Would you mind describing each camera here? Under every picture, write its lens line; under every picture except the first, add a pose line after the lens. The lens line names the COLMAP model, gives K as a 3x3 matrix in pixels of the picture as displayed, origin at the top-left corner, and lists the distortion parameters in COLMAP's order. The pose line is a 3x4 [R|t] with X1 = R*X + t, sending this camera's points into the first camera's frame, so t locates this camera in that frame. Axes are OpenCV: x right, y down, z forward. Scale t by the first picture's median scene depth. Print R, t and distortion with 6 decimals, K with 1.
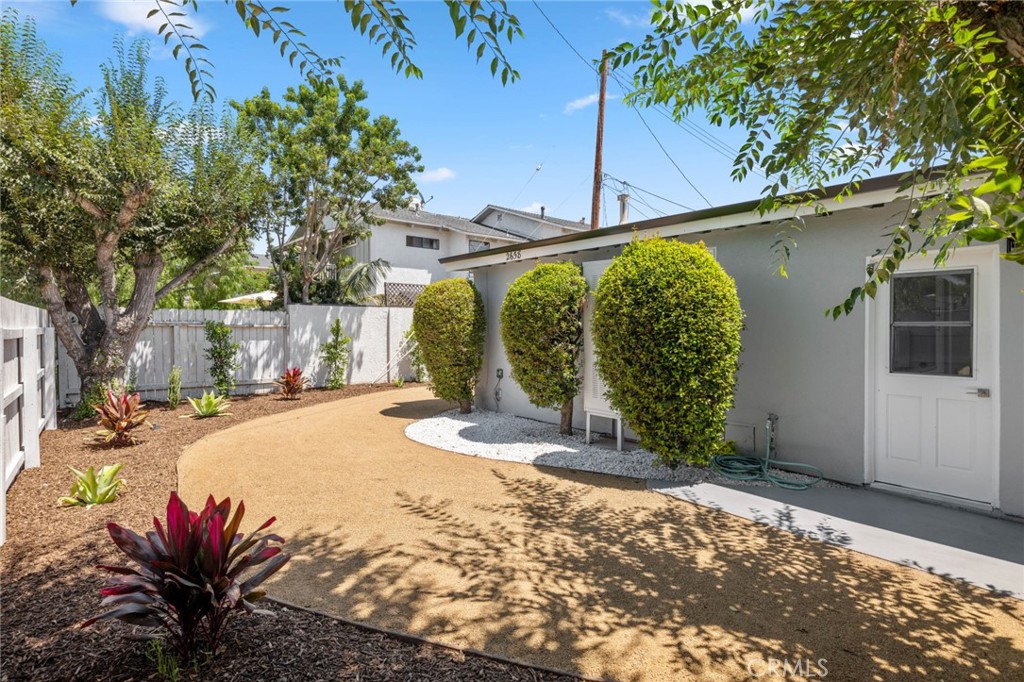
lens RADIAL K [[520.3, 0, 511.7], [0, 520.3, 329.2], [0, 0, 1]] dist [0.002341, -0.000085]
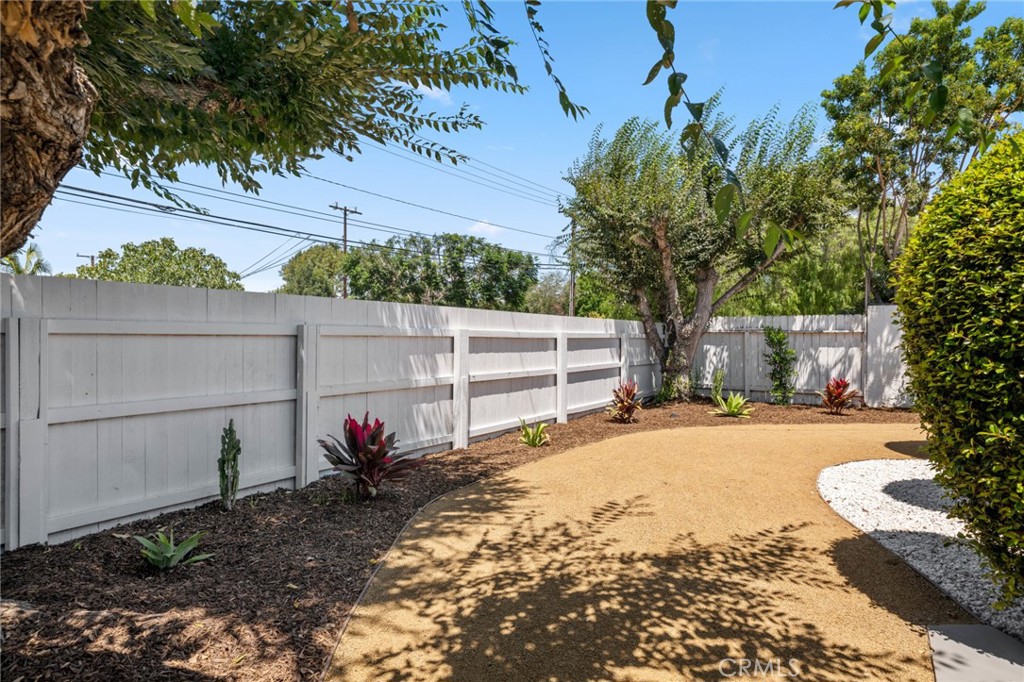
lens RADIAL K [[555.4, 0, 512.0], [0, 555.4, 341.0], [0, 0, 1]] dist [-0.002080, 0.000105]
pose [[0.272460, 0.002374, -0.962164, 0.784987], [-0.003362, 0.999993, 0.001515, 0.027559], [0.962161, 0.002822, 0.272466, 0.531533]]
